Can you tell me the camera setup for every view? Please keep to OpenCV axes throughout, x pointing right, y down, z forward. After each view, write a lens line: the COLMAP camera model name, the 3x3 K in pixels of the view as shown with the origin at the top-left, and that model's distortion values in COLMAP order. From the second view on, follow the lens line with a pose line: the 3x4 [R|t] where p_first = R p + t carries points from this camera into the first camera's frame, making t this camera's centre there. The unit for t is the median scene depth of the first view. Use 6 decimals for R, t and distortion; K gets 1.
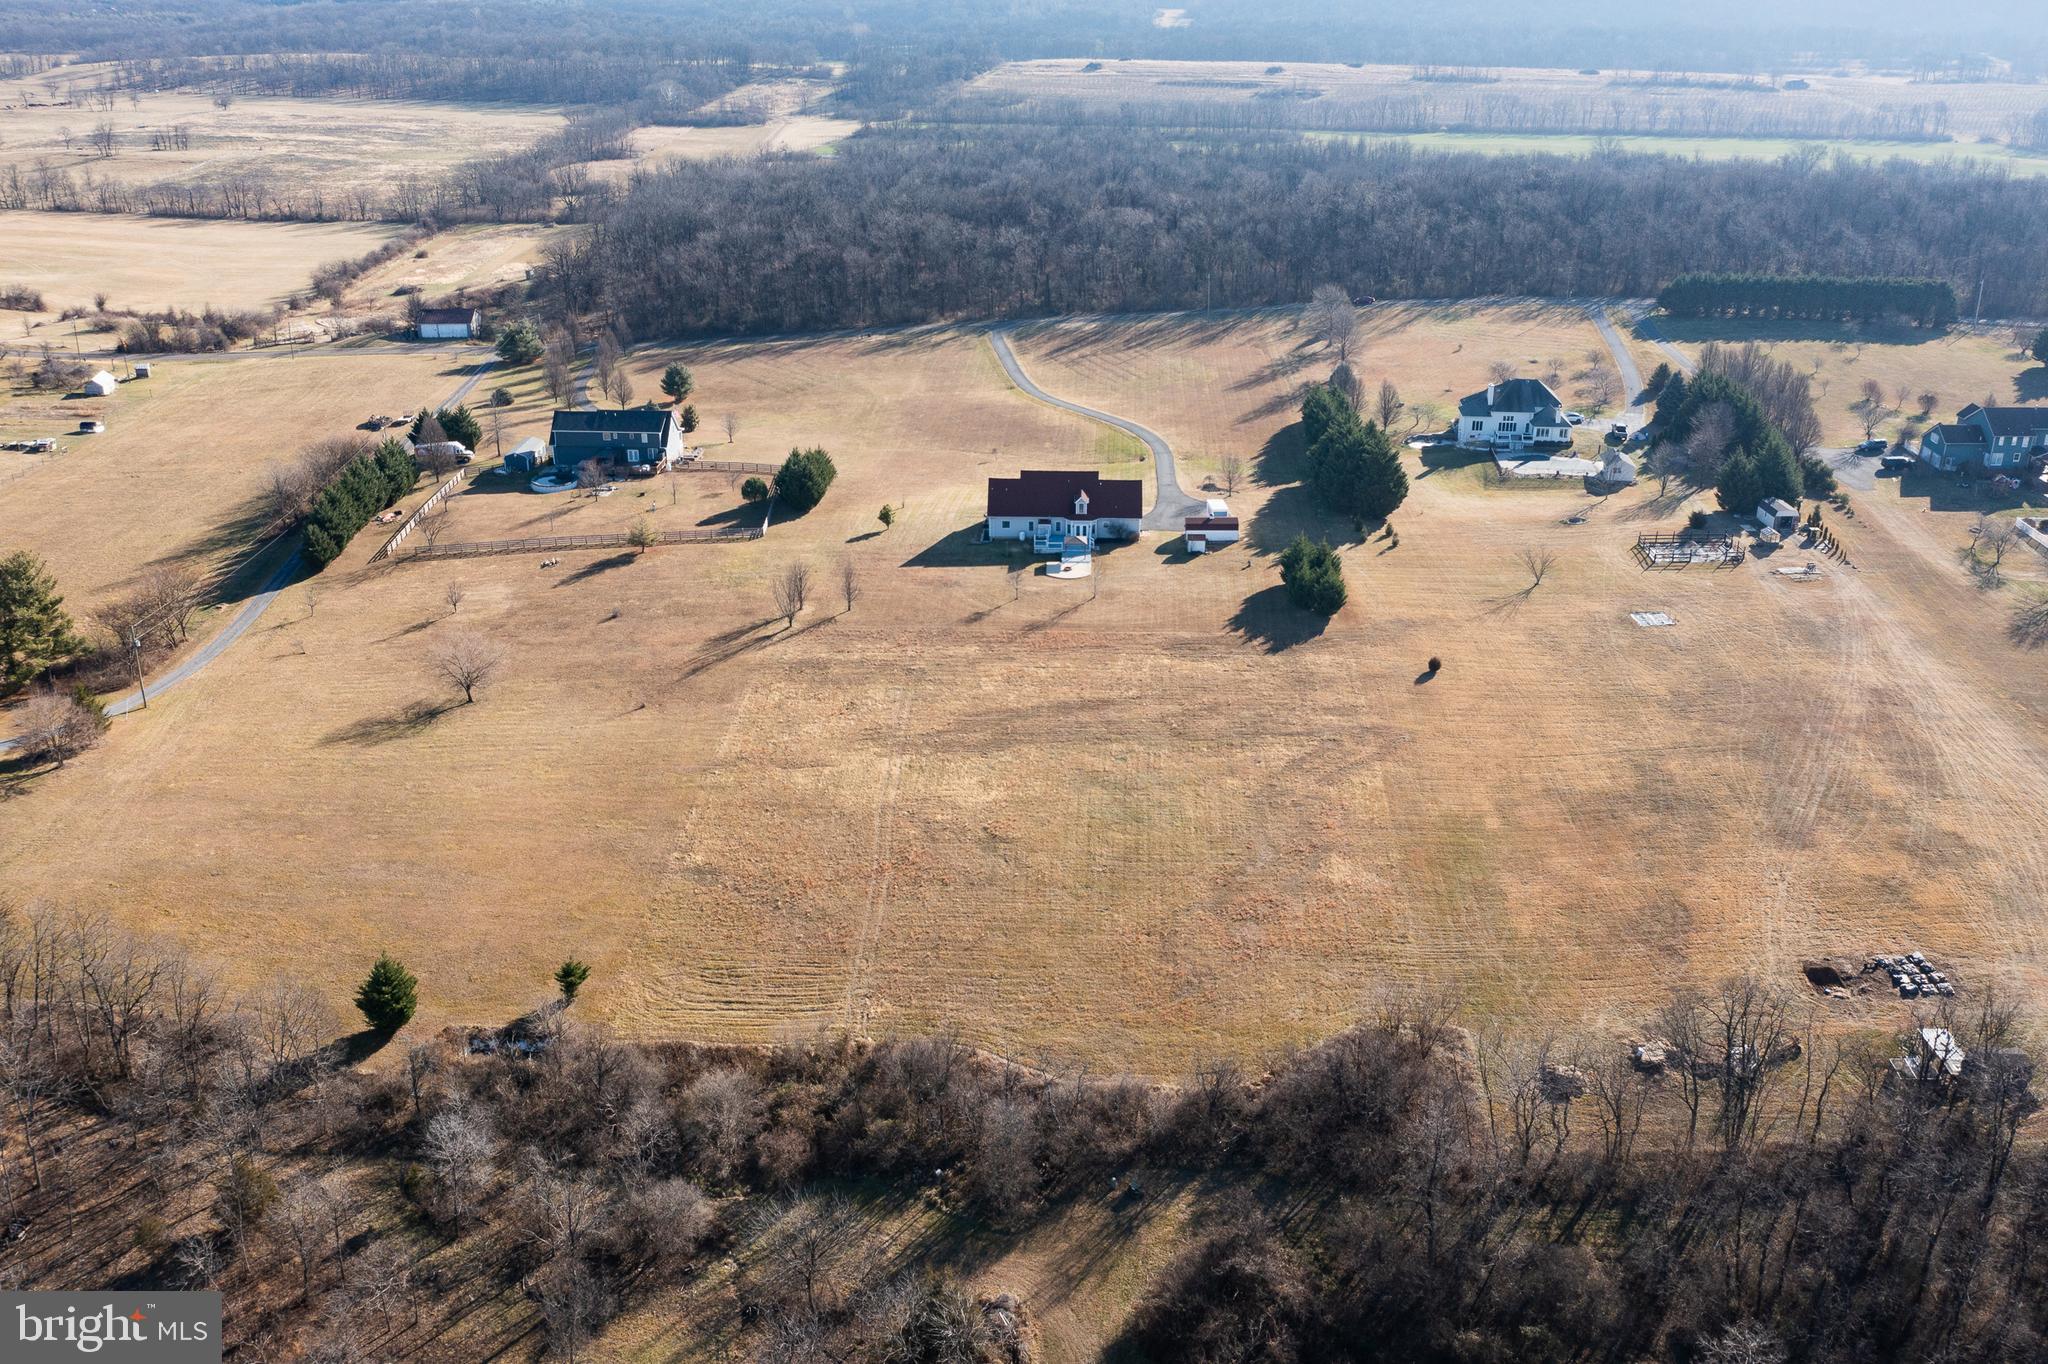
lens RADIAL K [[1682.5, 0, 1024.0], [0, 1682.5, 682.0], [0, 0, 1]] dist [-0.021897, -0.002628]
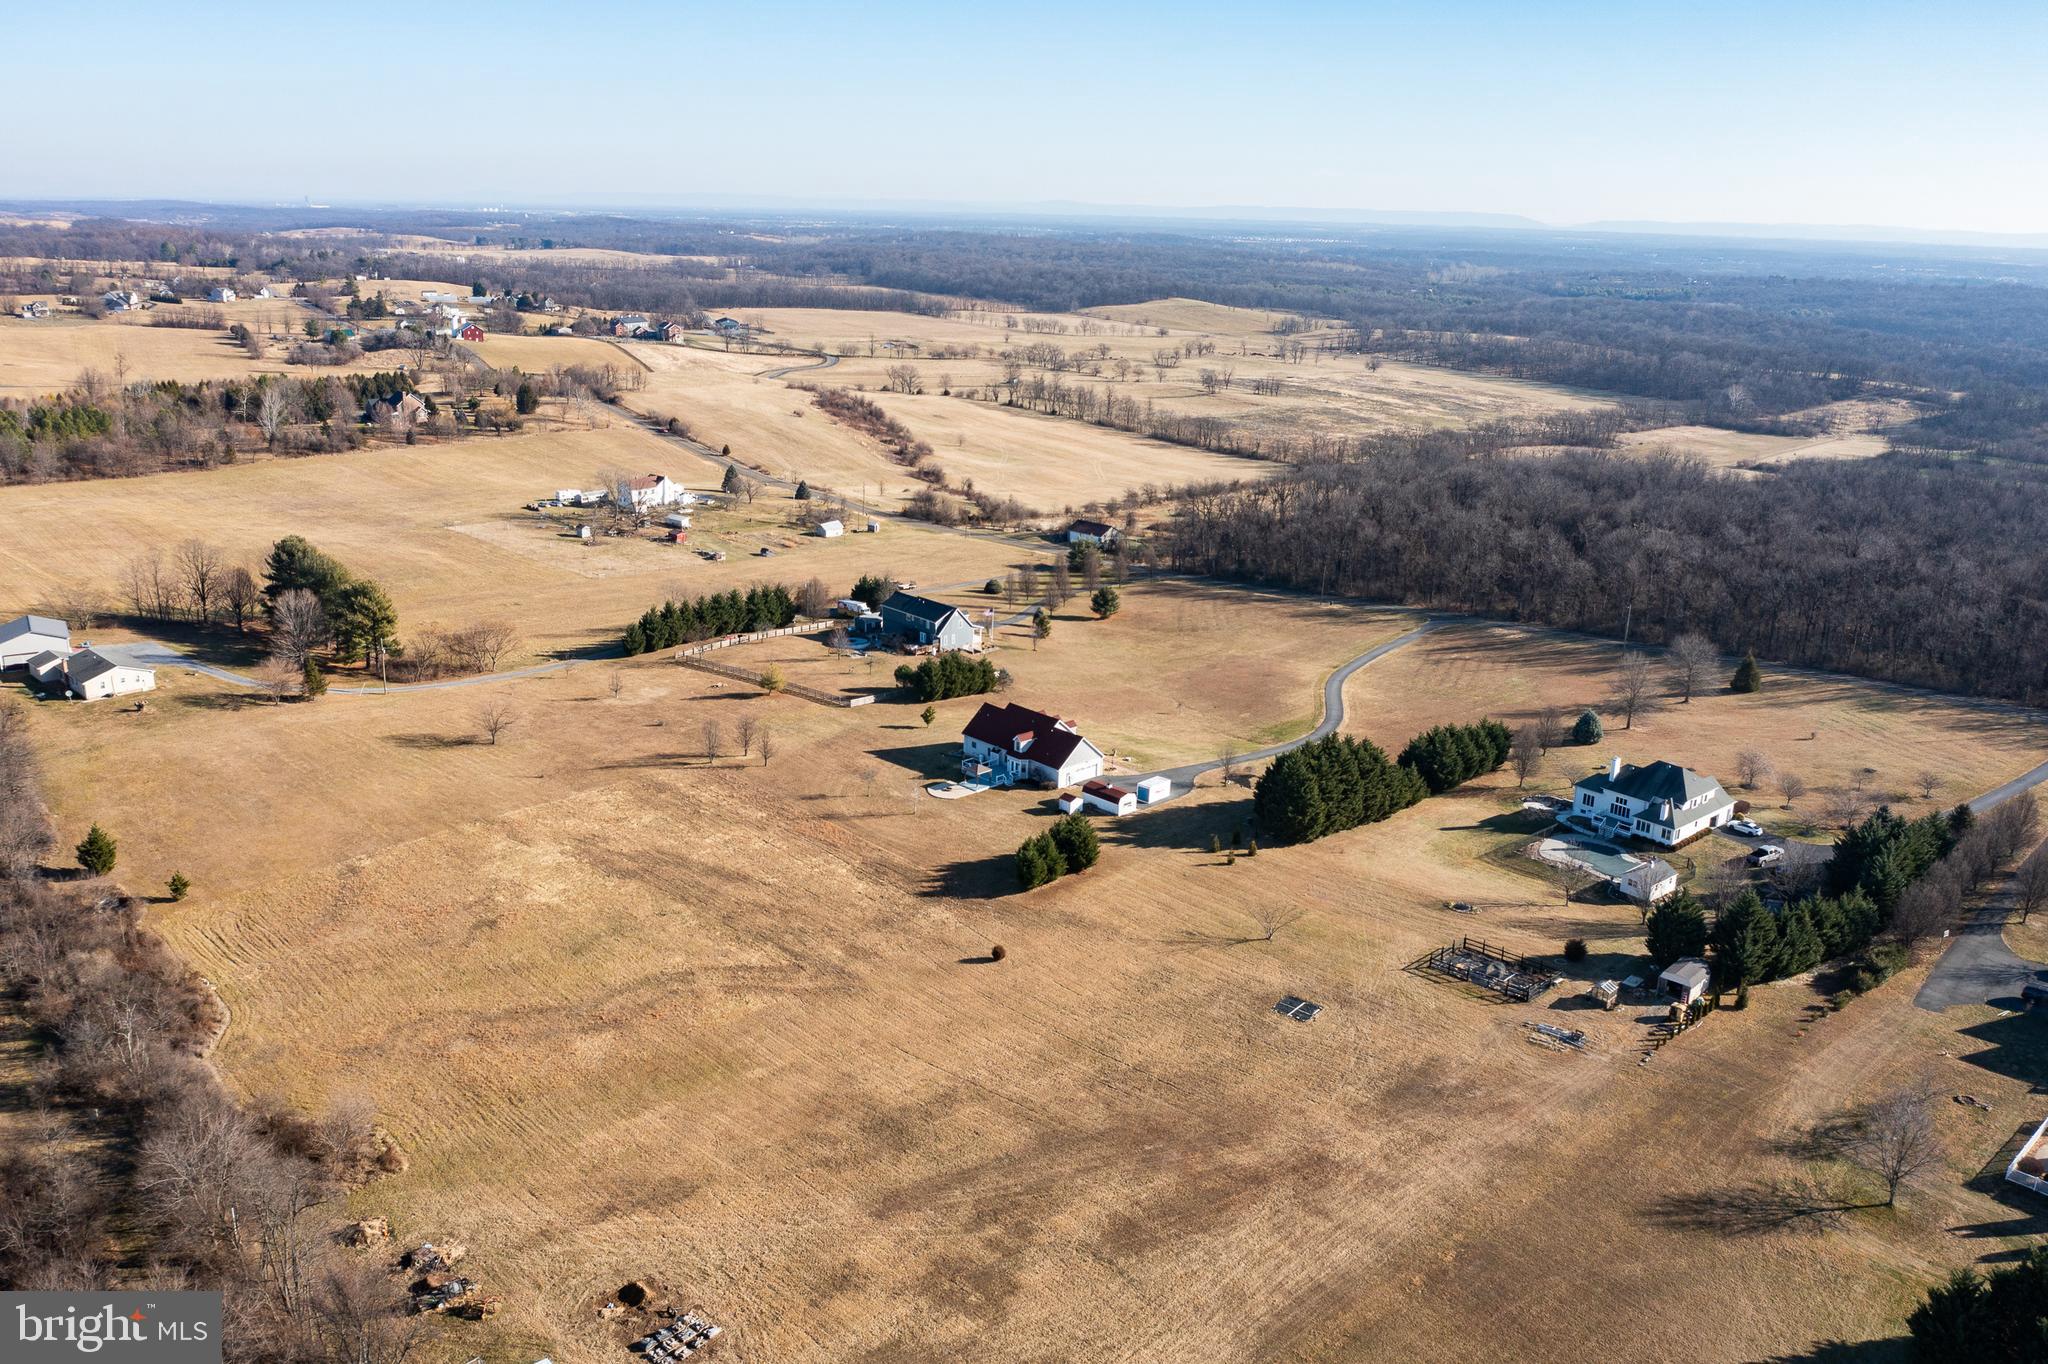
lens RADIAL K [[1608.0, 0, 1022.2], [0, 1608.0, 638.6], [0, 0, 1]] dist [-0.038198, 0.002879]
pose [[0.709896, 0.199221, -0.675544, 0.702359], [-0.315603, 0.947452, -0.052245, -0.114909], [0.629637, 0.250292, 0.735467, 0.242224]]
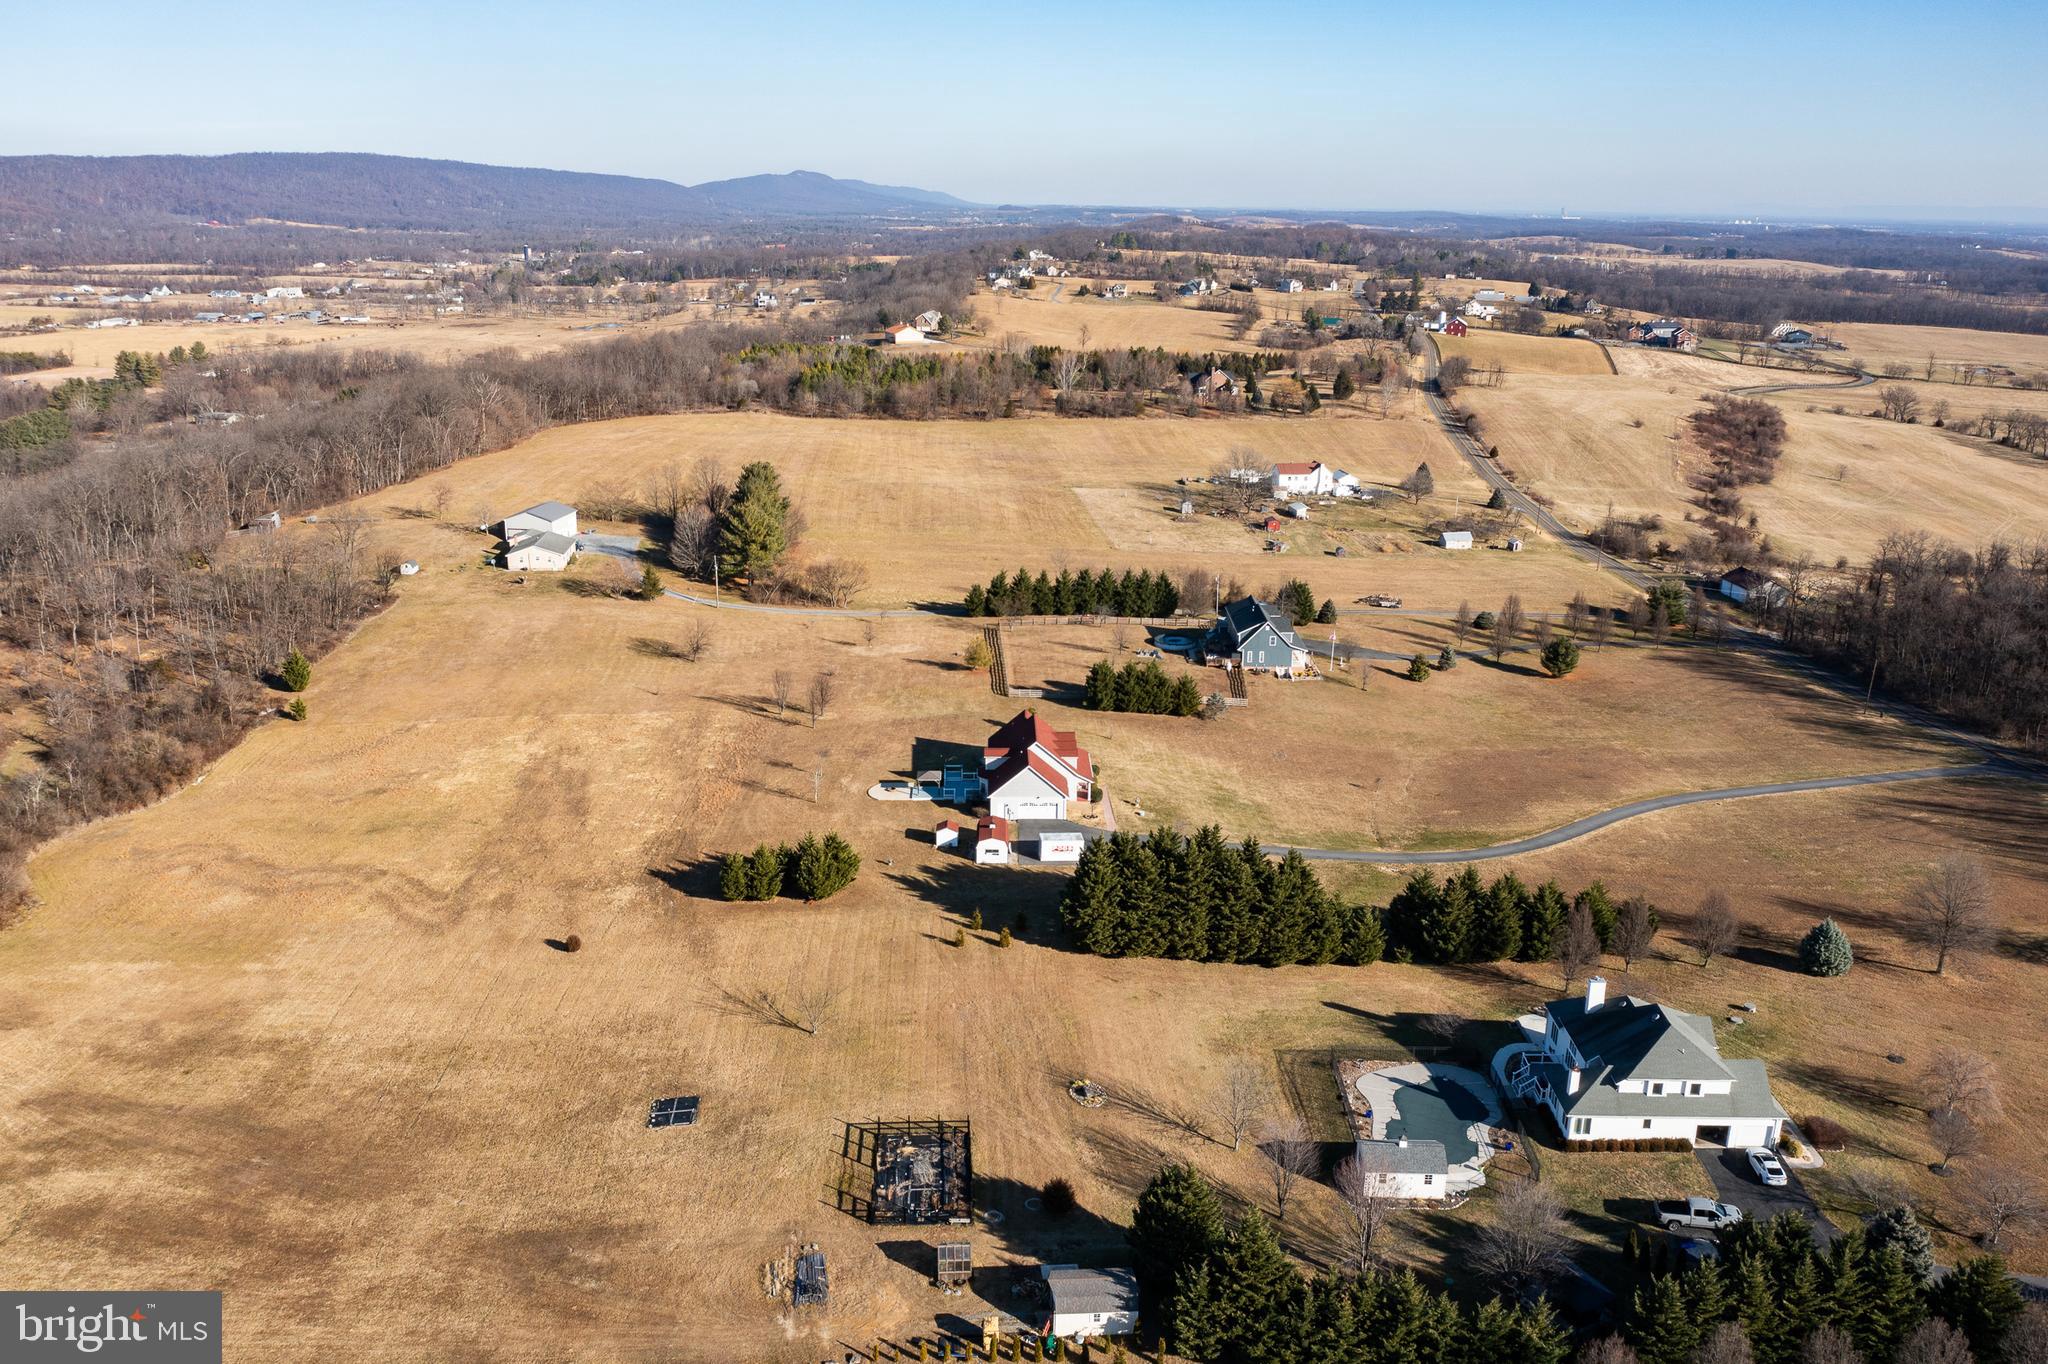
lens RADIAL K [[1608.0, 0, 1022.2], [0, 1608.0, 638.6], [0, 0, 1]] dist [-0.038198, 0.002879]
pose [[0.048843, 0.264236, -0.963220, 0.833148], [-0.426089, 0.877730, 0.219178, -0.352239], [0.903362, 0.399712, 0.155459, 0.854730]]
